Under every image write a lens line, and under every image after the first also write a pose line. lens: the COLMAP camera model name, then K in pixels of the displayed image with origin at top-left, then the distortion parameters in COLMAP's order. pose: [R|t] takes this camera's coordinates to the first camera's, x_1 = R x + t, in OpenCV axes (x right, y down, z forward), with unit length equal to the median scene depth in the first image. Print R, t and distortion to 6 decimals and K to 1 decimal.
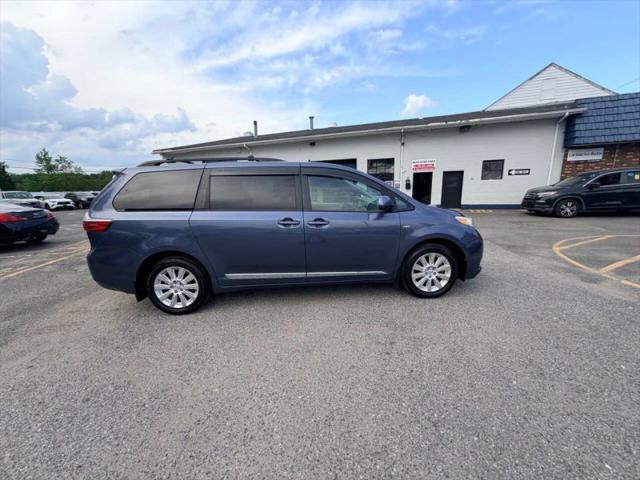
lens RADIAL K [[253.4, 0, 320.3], [0, 253.4, 241.5], [0, 0, 1]] dist [-0.000377, 0.000082]
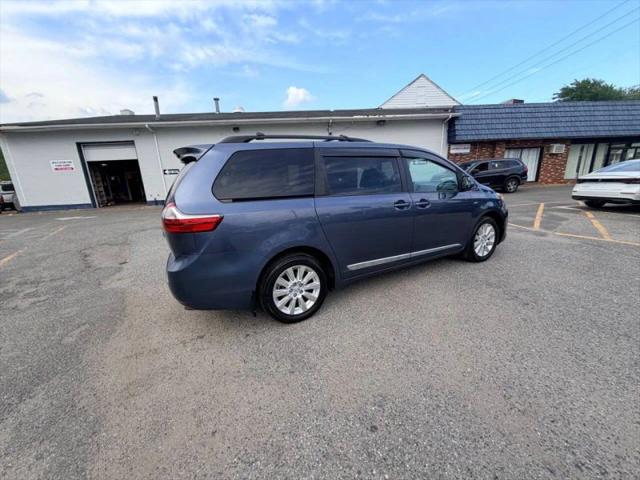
lens RADIAL K [[253.4, 0, 320.2], [0, 253.4, 240.8], [0, 0, 1]] dist [-0.000377, 0.000082]
pose [[0.916570, -0.112444, 0.383738, -0.121971], [0.099450, 0.993597, 0.053608, -0.002940], [-0.387309, -0.010973, 0.921885, 0.029816]]
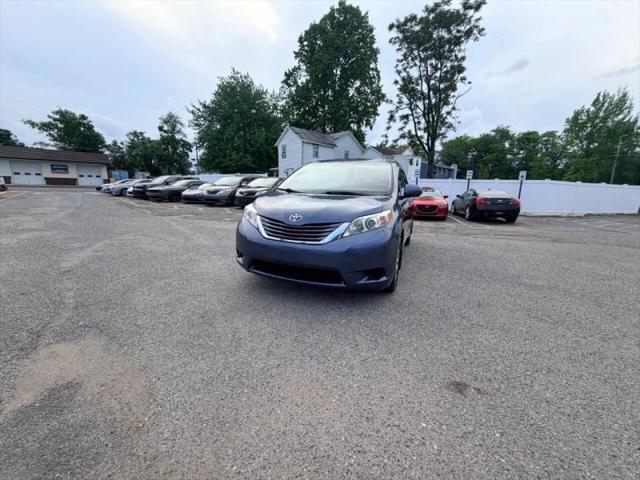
lens RADIAL K [[253.4, 0, 318.9], [0, 253.4, 242.4], [0, 0, 1]] dist [-0.000377, 0.000082]
pose [[-0.450190, 0.201117, -0.869989, 0.224048], [-0.191287, 0.929965, 0.313966, -0.053575], [0.872203, 0.307762, -0.380189, 0.274870]]
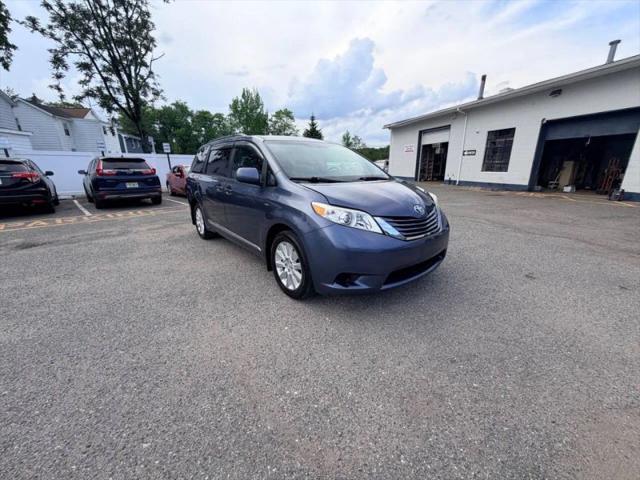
lens RADIAL K [[253.4, 0, 319.5], [0, 253.4, 241.8], [0, 0, 1]] dist [-0.000377, 0.000082]
pose [[0.583165, 0.255075, -0.771268, 0.180557], [-0.173509, 0.966626, 0.188492, -0.020373], [0.793607, 0.023900, 0.607961, 0.093874]]
